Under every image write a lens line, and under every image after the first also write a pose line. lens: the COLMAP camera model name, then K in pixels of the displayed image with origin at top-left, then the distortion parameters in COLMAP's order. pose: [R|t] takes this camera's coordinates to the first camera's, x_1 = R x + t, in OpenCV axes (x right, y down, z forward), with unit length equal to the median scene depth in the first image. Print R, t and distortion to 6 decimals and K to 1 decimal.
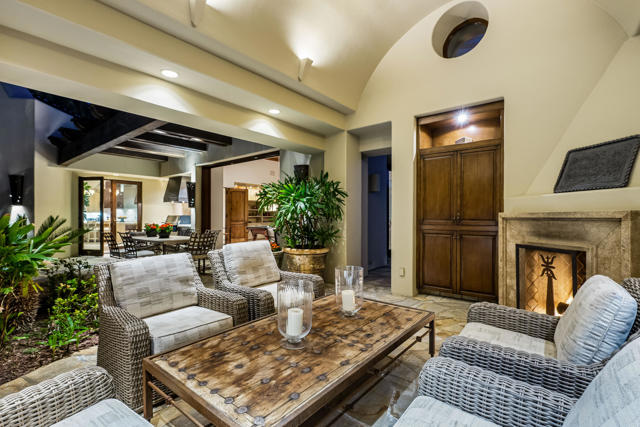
lens RADIAL K [[298.4, 0, 320.0], [0, 298.4, 213.5], [0, 0, 1]] dist [0.000953, 0.000203]
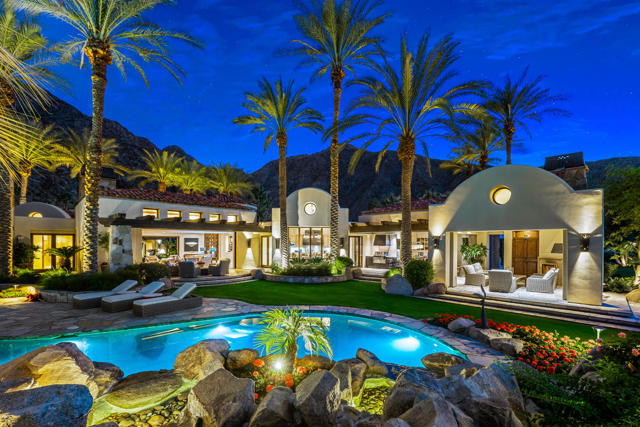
lens RADIAL K [[283.9, 0, 320.0], [0, 283.9, 245.0], [0, 0, 1]] dist [-0.000672, -0.000027]
pose [[0.994868, 0.004542, -0.101083, -2.196388], [-0.002752, 0.999837, 0.017846, -0.245616], [0.101148, -0.017477, 0.994718, -3.521644]]
